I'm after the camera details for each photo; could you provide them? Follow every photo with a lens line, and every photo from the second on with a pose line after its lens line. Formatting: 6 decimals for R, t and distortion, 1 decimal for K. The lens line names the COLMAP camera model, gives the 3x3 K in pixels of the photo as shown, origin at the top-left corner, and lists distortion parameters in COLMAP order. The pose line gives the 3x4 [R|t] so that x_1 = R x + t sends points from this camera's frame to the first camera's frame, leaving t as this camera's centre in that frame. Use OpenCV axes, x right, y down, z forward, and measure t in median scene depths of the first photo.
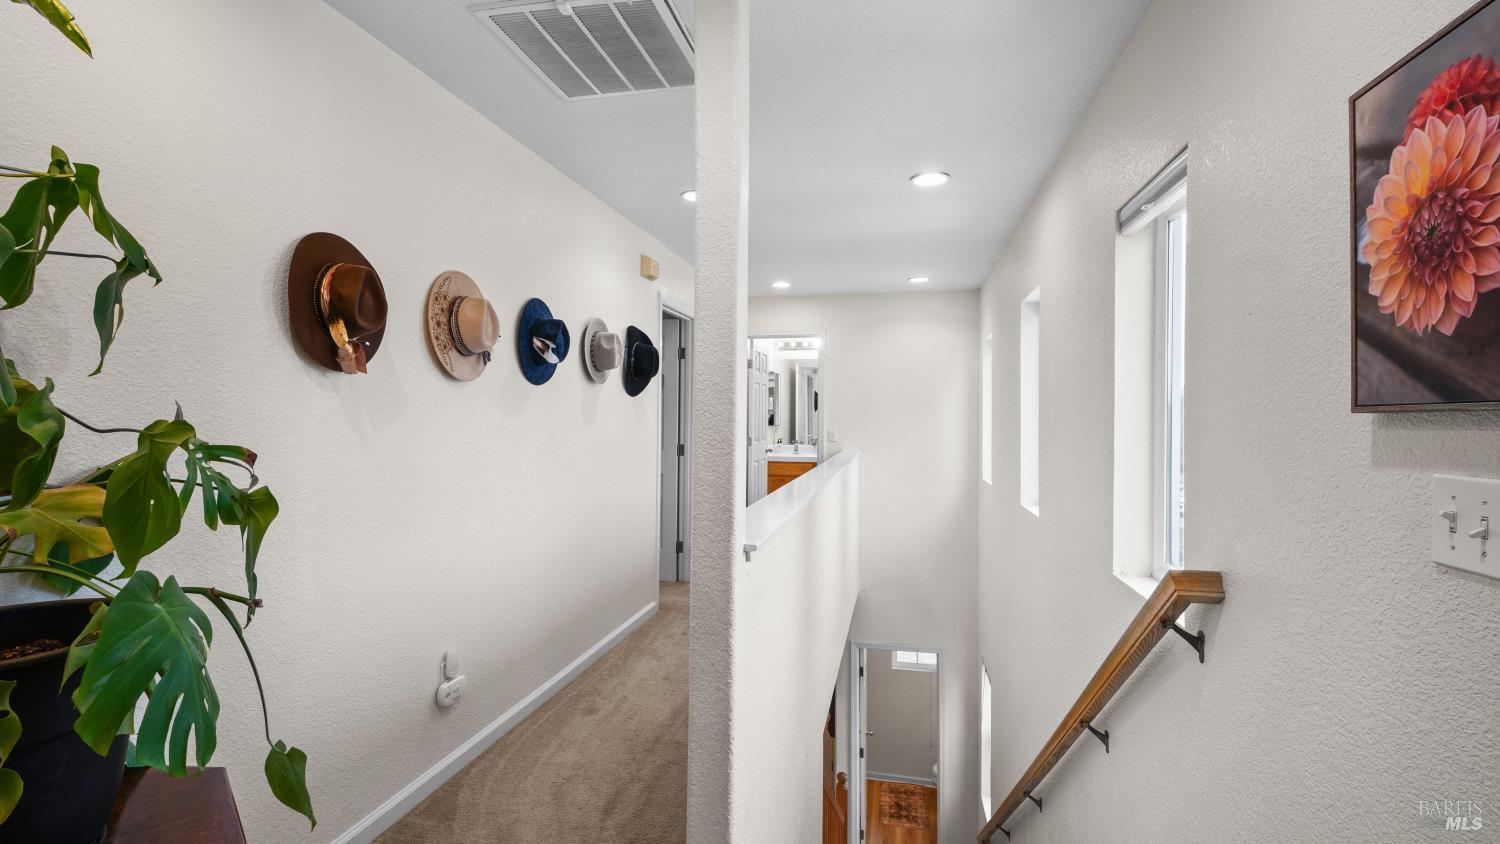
lens RADIAL K [[683.2, 0, 747.4], [0, 683.2, 423.4], [0, 0, 1]] dist [0.014422, -0.007893]
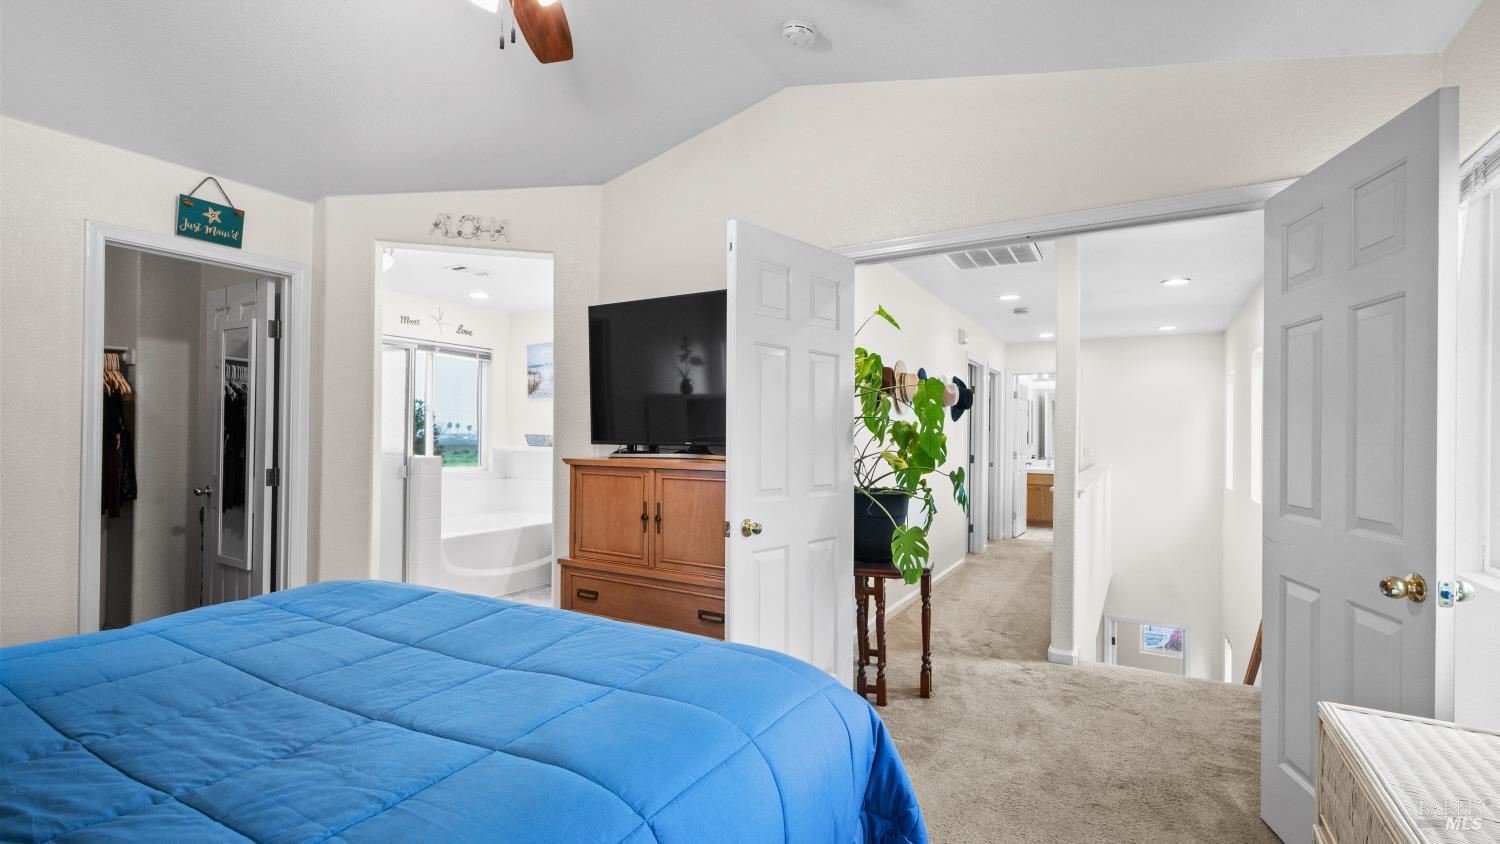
lens RADIAL K [[675.9, 0, 745.2], [0, 675.9, 433.3], [0, 0, 1]] dist [0.010751, -0.006683]
pose [[0.952059, 0.004931, -0.305874, -0.116074], [-0.009892, 0.999843, -0.014673, 0.010828], [0.305754, 0.016996, 0.951959, -0.461881]]
